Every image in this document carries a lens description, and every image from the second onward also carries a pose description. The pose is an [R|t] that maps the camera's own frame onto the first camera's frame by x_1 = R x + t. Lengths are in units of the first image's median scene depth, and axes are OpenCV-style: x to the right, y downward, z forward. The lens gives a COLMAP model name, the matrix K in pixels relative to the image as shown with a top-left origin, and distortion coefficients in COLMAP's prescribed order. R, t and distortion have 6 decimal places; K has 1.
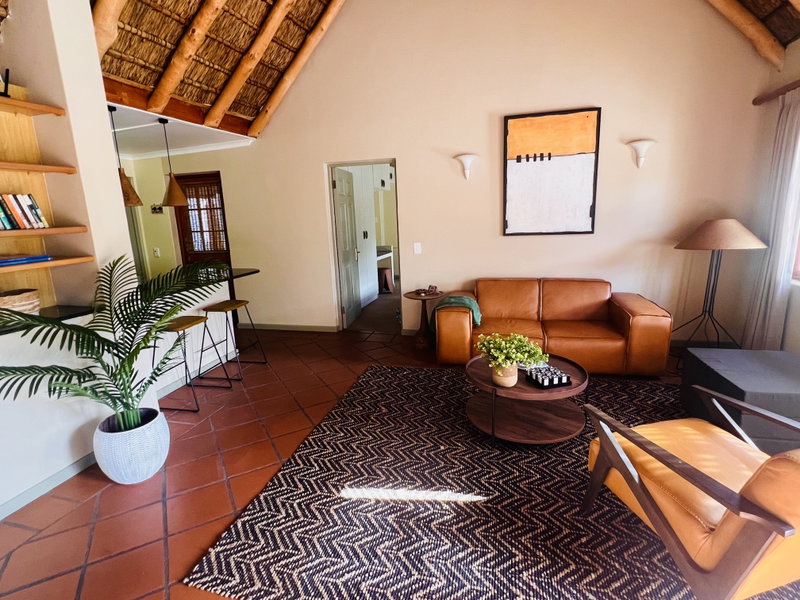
lens RADIAL K [[421.7, 0, 400.0], [0, 421.7, 300.0], [0, 0, 1]] dist [0.002309, -0.001192]
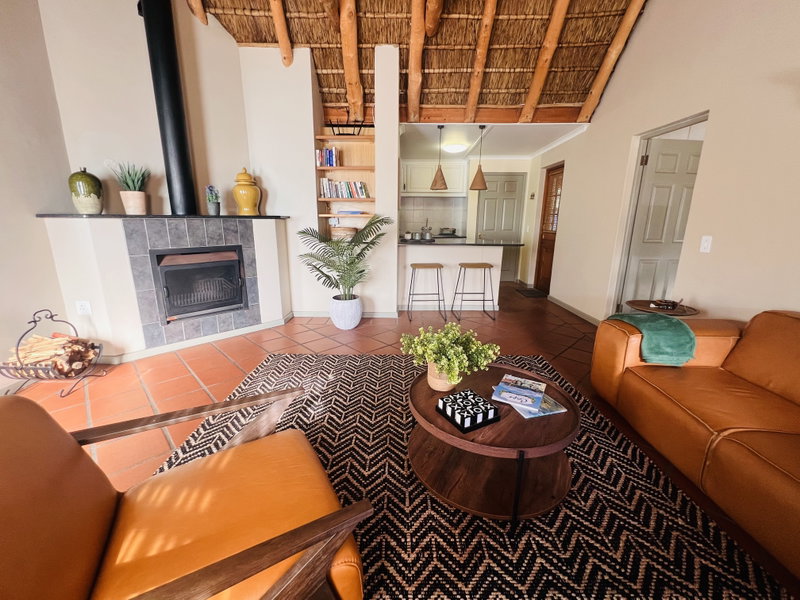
lens RADIAL K [[331.9, 0, 400.0], [0, 331.9, 300.0], [0, 0, 1]] dist [-0.011155, -0.000098]
pose [[0.243257, 0.269713, -0.931709, 0.469591], [-0.216616, 0.951408, 0.218860, -0.052098], [0.945465, 0.148584, 0.289861, 0.439350]]
